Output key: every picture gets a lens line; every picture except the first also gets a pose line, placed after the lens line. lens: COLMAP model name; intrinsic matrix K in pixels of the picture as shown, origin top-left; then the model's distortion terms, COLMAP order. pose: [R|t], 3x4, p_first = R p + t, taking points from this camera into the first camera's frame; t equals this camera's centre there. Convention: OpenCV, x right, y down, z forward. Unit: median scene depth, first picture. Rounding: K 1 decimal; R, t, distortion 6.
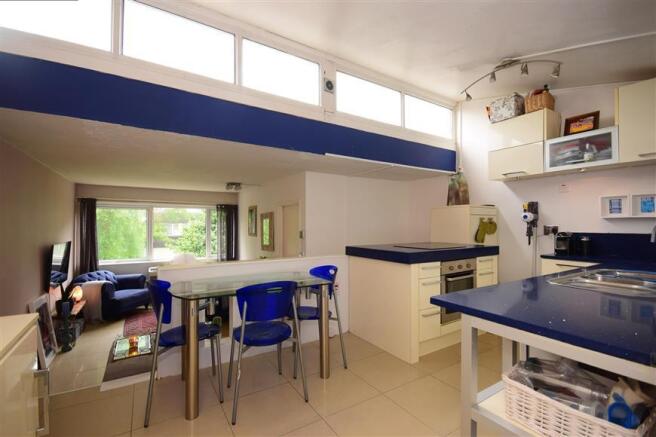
lens RADIAL K [[292.2, 0, 330.3], [0, 292.2, 223.4], [0, 0, 1]] dist [0.013886, -0.014537]
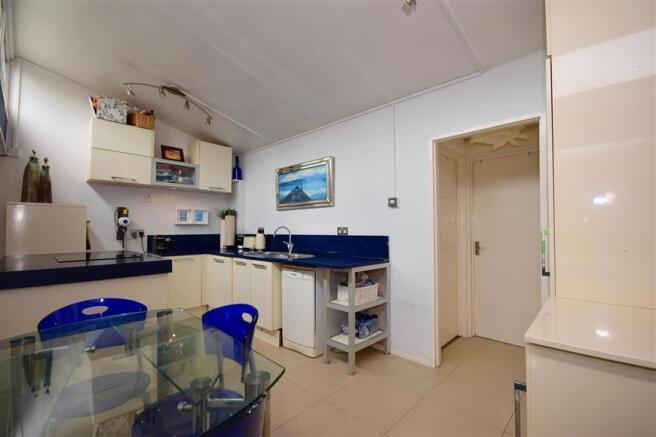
lens RADIAL K [[289.9, 0, 328.1], [0, 289.9, 221.8], [0, 0, 1]] dist [0.012940, 0.000049]
pose [[-0.252325, 0.020591, 0.967423, -0.571224], [-0.000825, 0.999769, -0.021494, -0.000002], [-0.967642, -0.006221, -0.252250, 0.608073]]
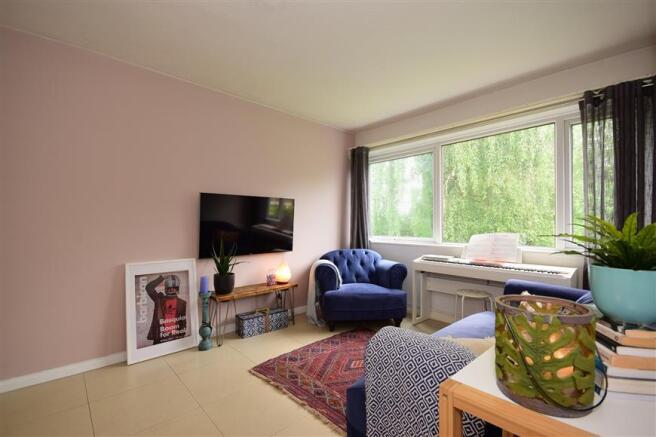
lens RADIAL K [[292.2, 0, 330.3], [0, 292.2, 223.4], [0, 0, 1]] dist [0.013886, -0.014537]
pose [[0.190338, -0.003628, -0.981712, -0.210800], [0.005094, 0.999983, -0.002708, 0.169881], [0.981705, -0.004485, 0.190354, 1.317939]]
